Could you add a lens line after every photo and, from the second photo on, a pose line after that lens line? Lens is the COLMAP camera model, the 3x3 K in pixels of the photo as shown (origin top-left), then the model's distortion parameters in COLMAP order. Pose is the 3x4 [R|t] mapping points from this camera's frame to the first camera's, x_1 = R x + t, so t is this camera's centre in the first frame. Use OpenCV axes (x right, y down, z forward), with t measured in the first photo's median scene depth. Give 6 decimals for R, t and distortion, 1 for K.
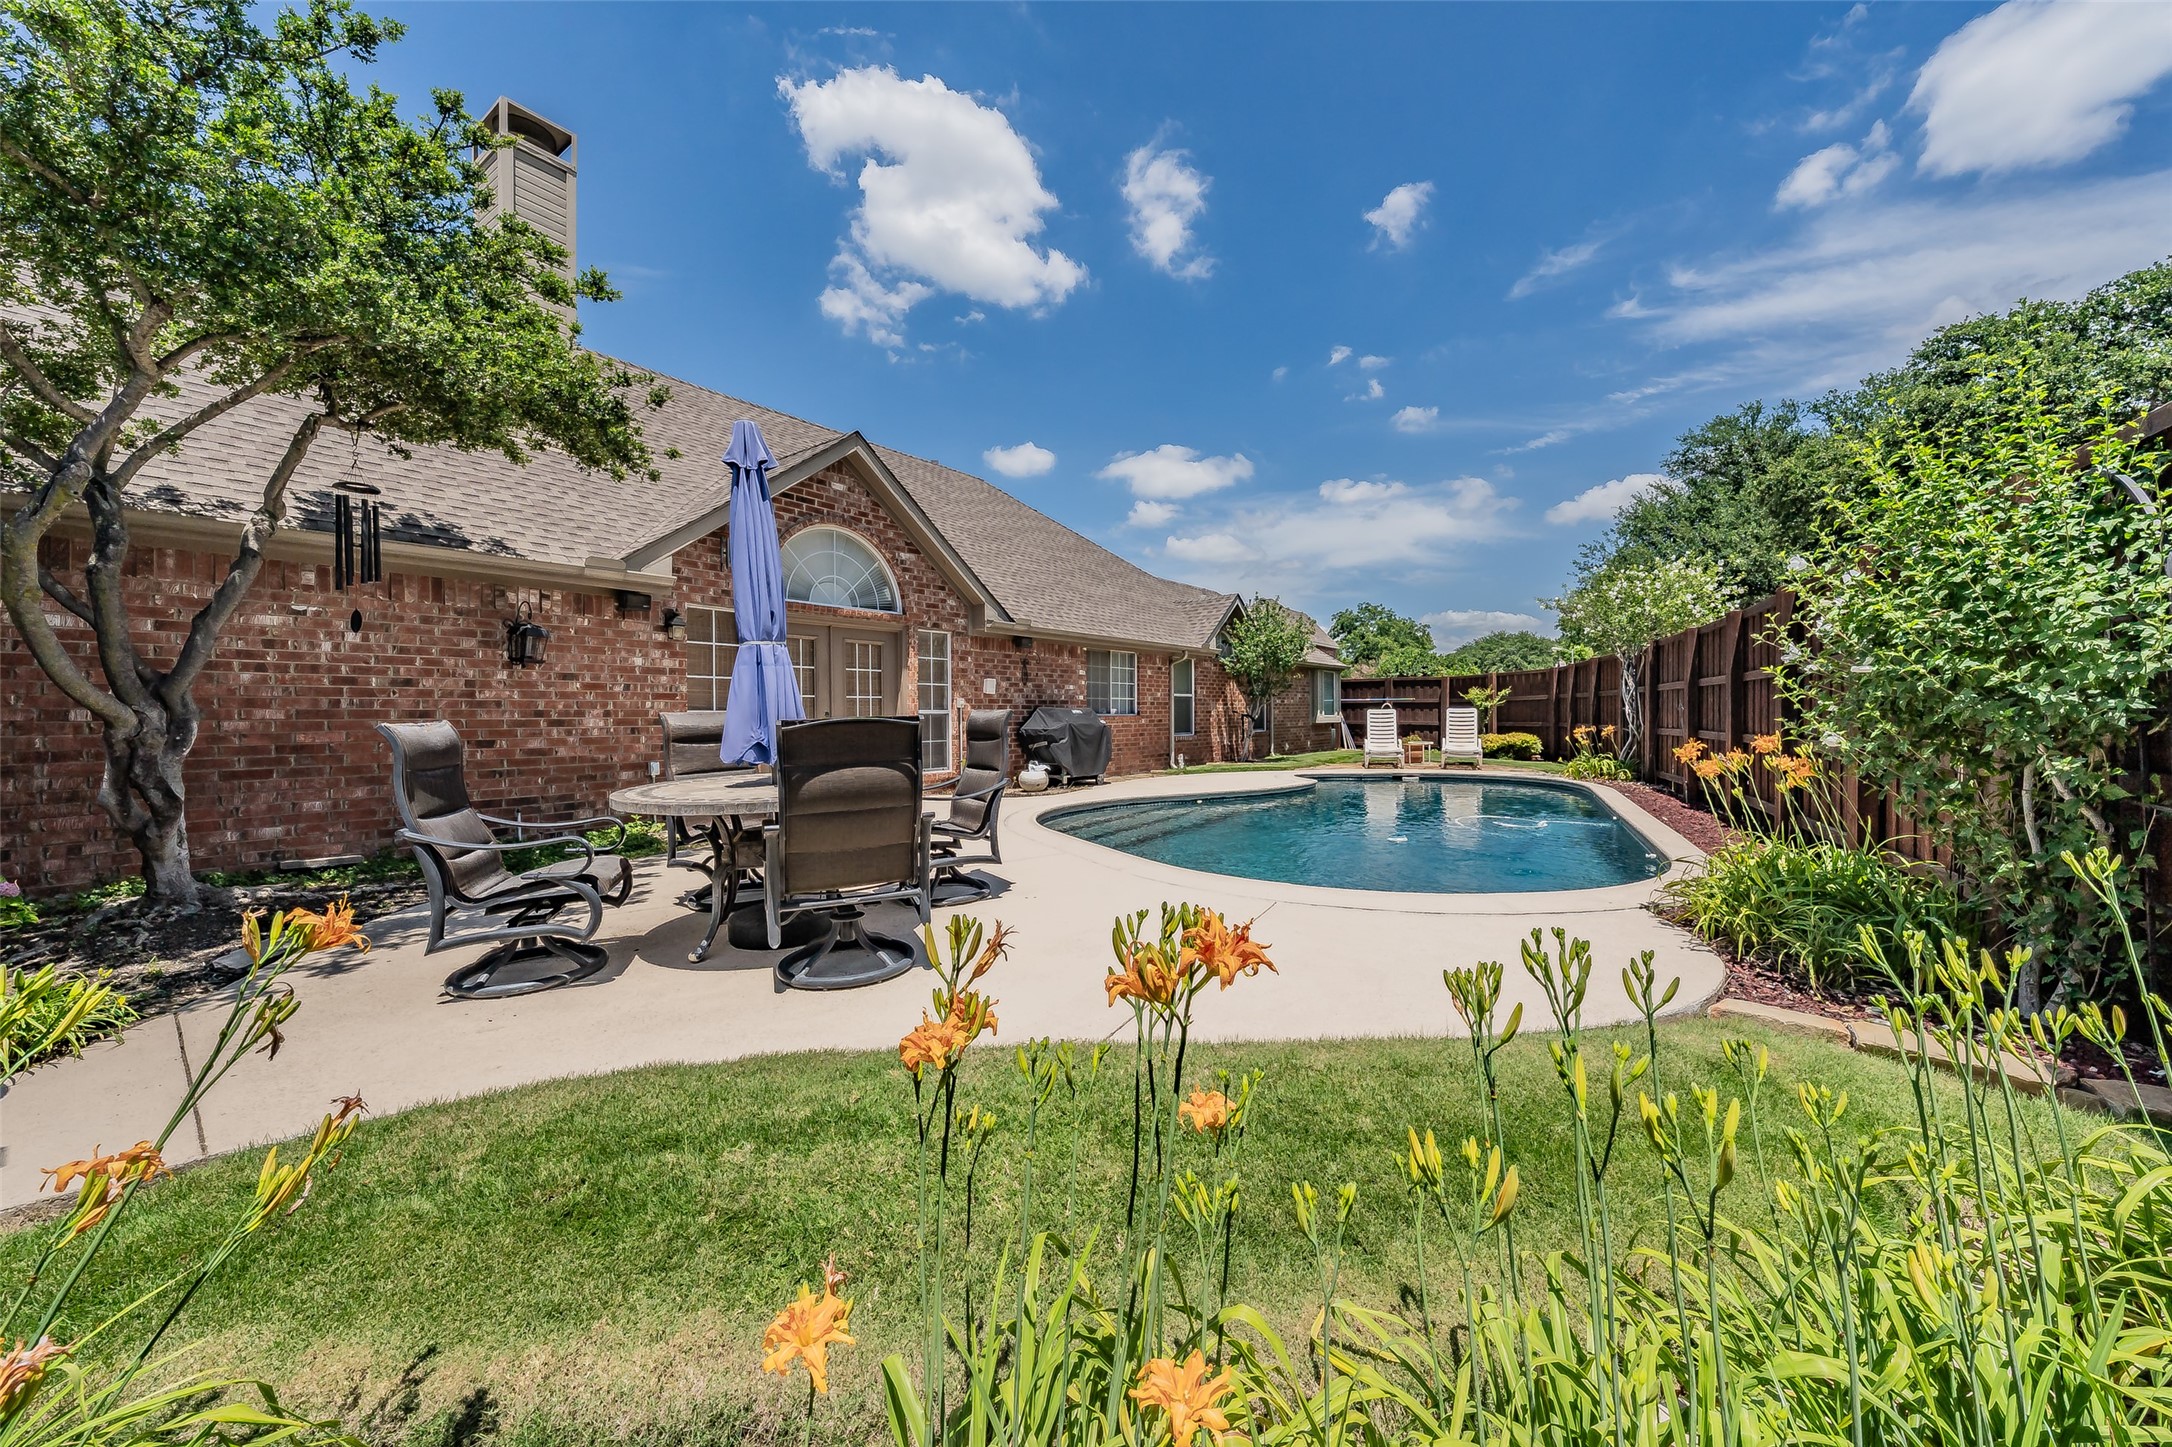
lens RADIAL K [[790.2, 0, 1117.0], [0, 790.2, 719.8], [0, 0, 1]] dist [-0.001667, 0.000061]
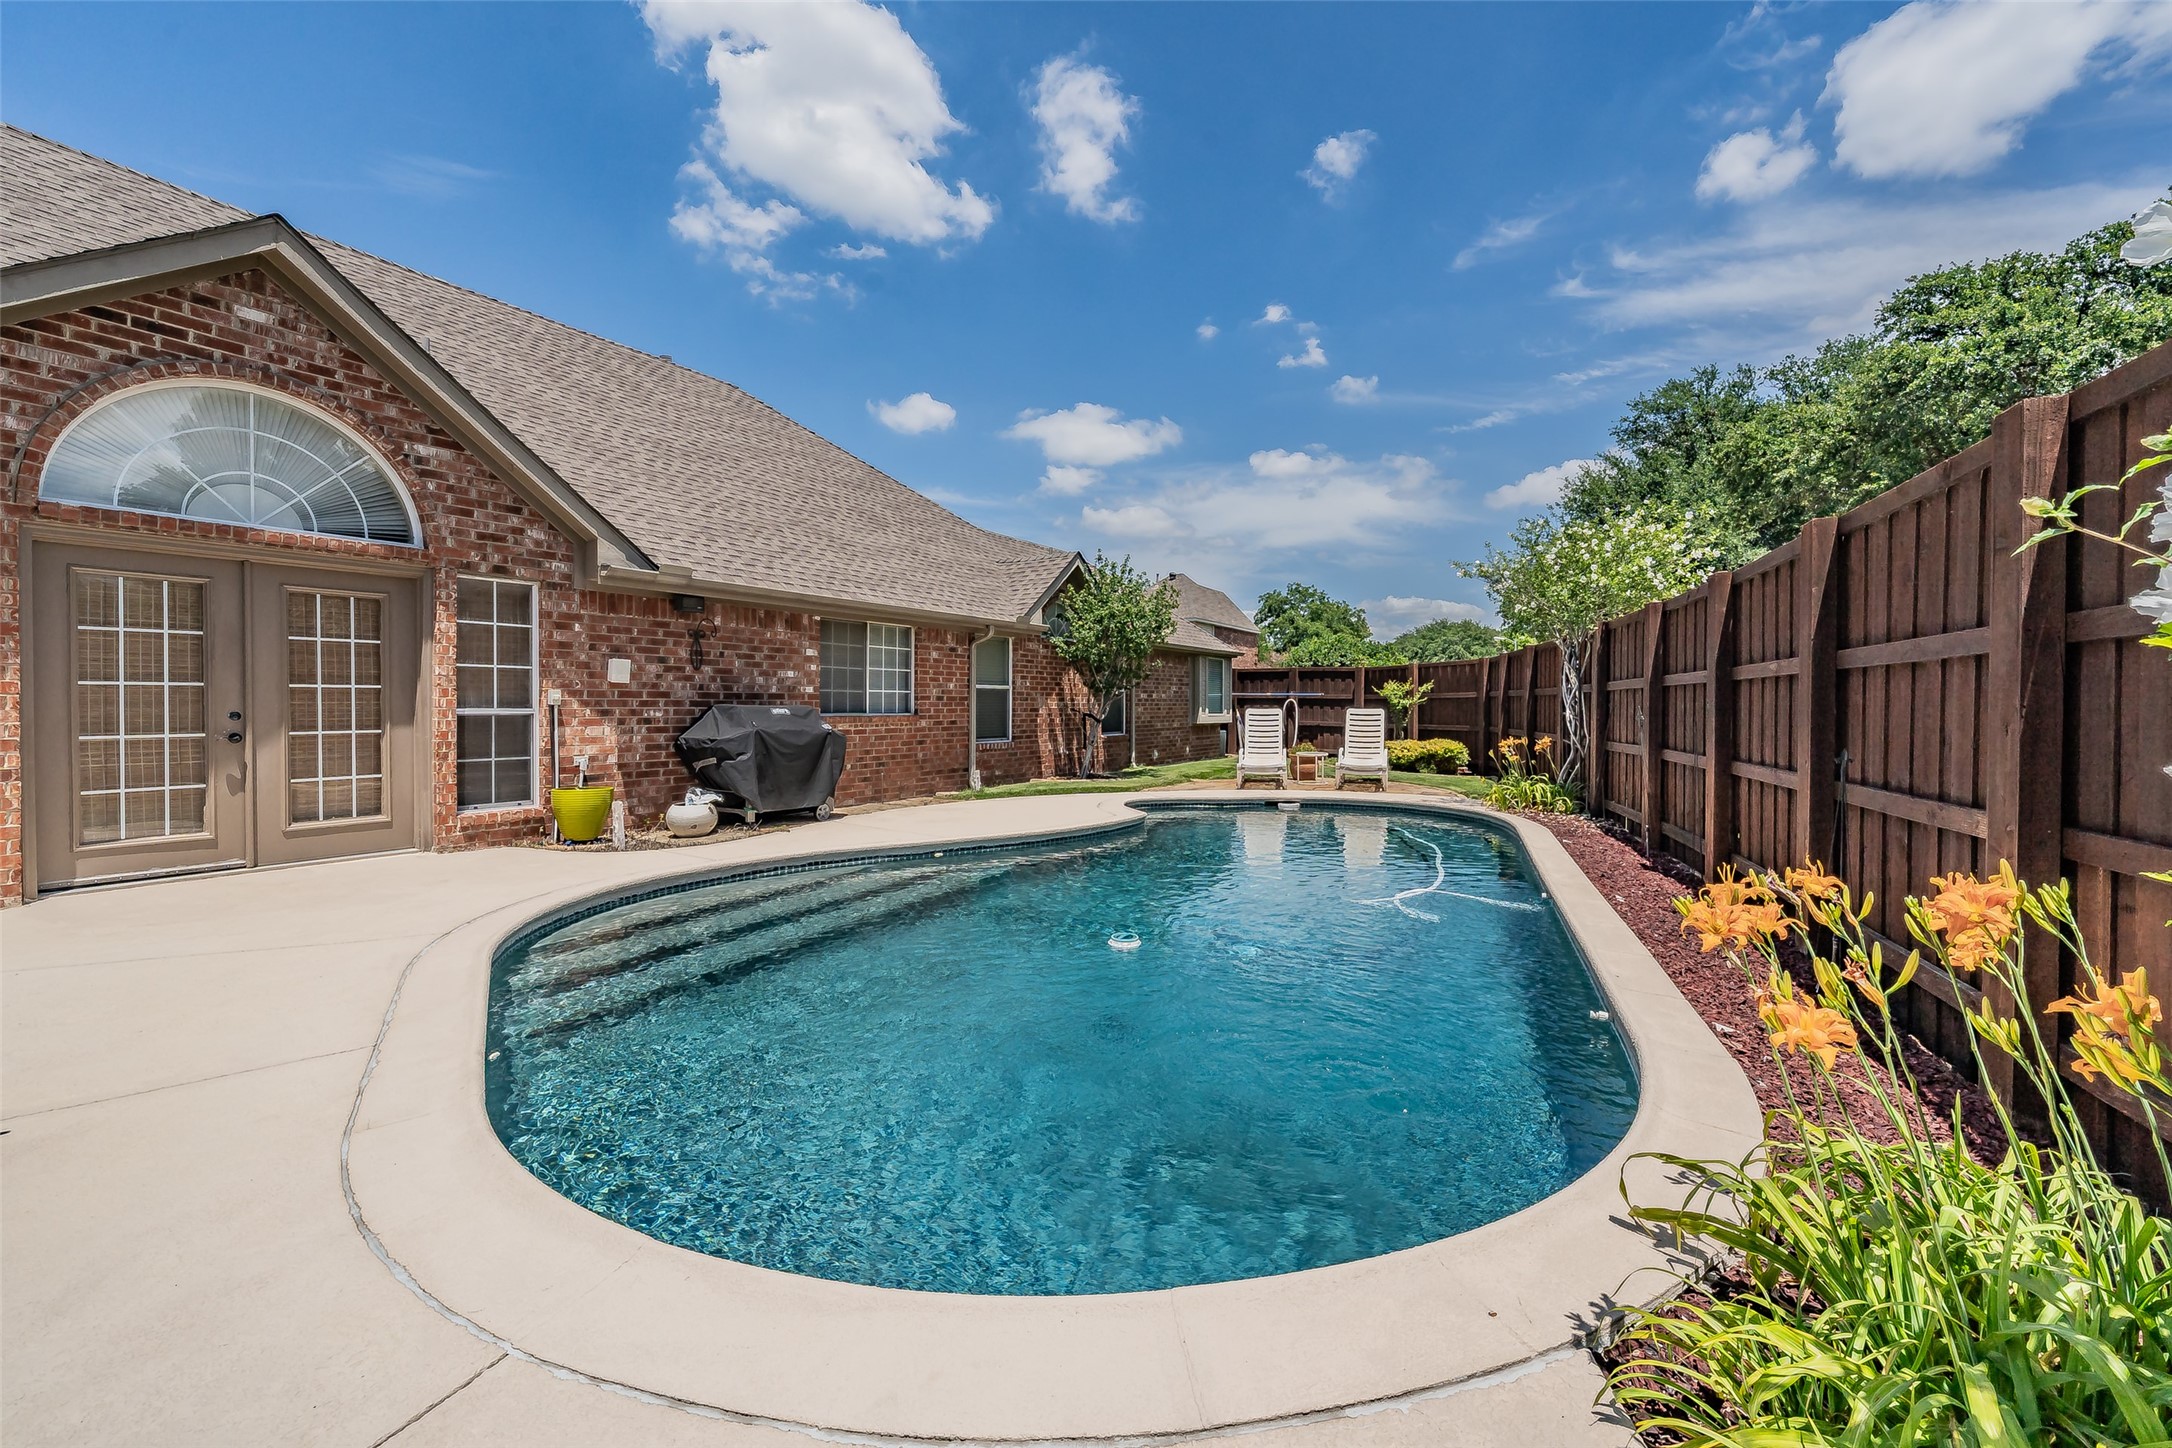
lens RADIAL K [[856.3, 0, 1129.3], [0, 856.3, 693.4], [0, 0, 1]] dist [0.001208, 0.001353]
pose [[0.995213, 0.012758, 0.096894, 0.096169], [-0.010896, 0.999746, -0.019727, -0.008056], [-0.097121, 0.018576, 0.995099, 0.146026]]
